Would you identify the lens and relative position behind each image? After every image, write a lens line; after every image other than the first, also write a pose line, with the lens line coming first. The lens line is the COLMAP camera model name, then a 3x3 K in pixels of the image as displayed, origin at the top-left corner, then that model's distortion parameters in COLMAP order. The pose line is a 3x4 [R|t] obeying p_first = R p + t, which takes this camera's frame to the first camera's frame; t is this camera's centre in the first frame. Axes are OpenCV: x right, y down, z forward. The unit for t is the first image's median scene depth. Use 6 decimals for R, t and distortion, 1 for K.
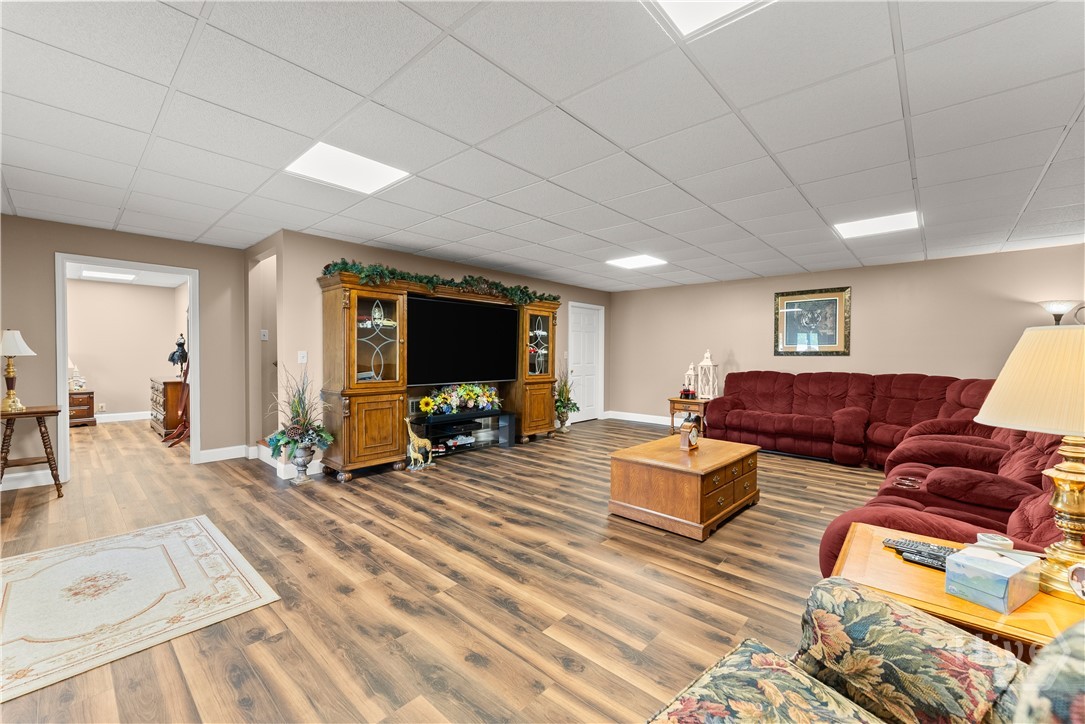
lens RADIAL K [[442.4, 0, 550.7], [0, 442.4, 361.2], [0, 0, 1]] dist [0.000043, -0.000300]
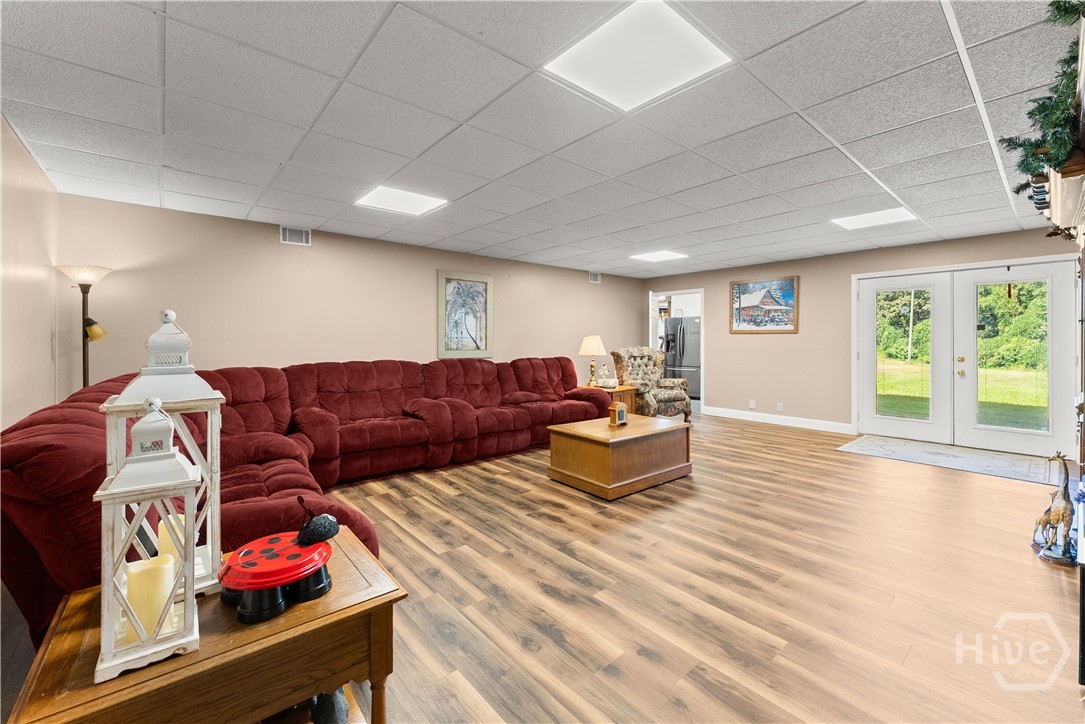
lens RADIAL K [[442.4, 0, 550.8], [0, 442.4, 341.9], [0, 0, 1]] dist [0.000043, -0.000300]
pose [[-0.992143, -0.003879, 0.125047, 0.413582], [-0.001888, 0.999870, 0.016040, -0.035151], [-0.125092, 0.015678, -0.992021, 2.572836]]
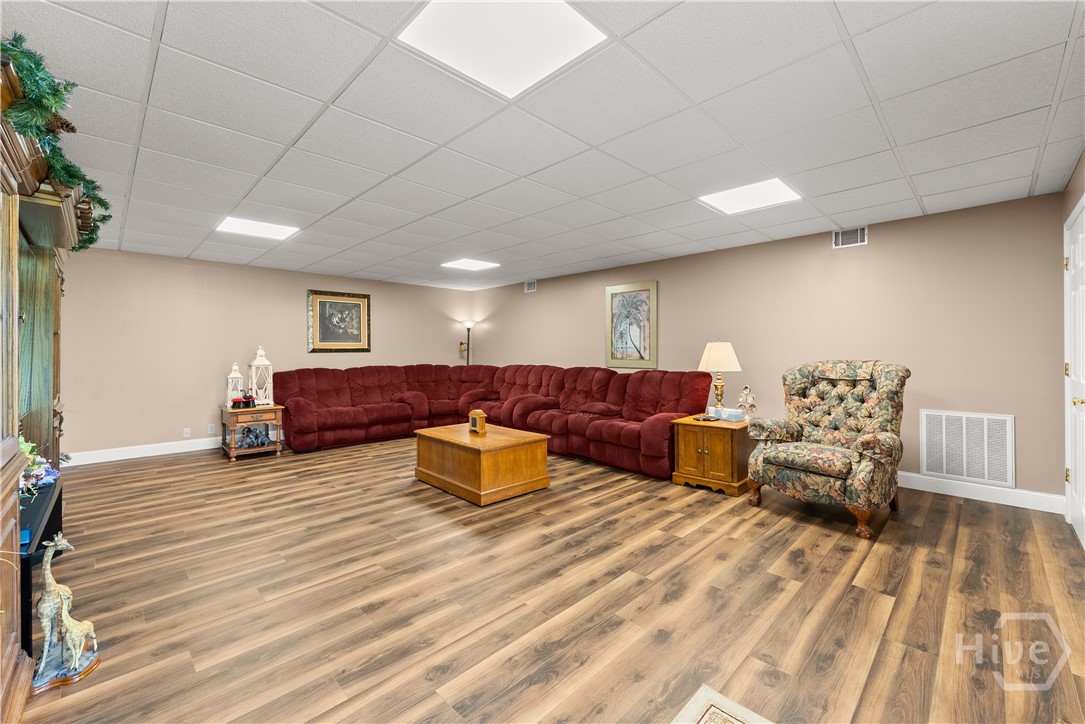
lens RADIAL K [[442.4, 0, 548.8], [0, 442.4, 351.7], [0, 0, 1]] dist [0.000043, -0.000300]
pose [[0.049340, -0.007477, 0.998754, -1.022662], [0.020135, 0.999776, 0.006489, -0.022953], [-0.998579, 0.019790, 0.049479, 0.911562]]
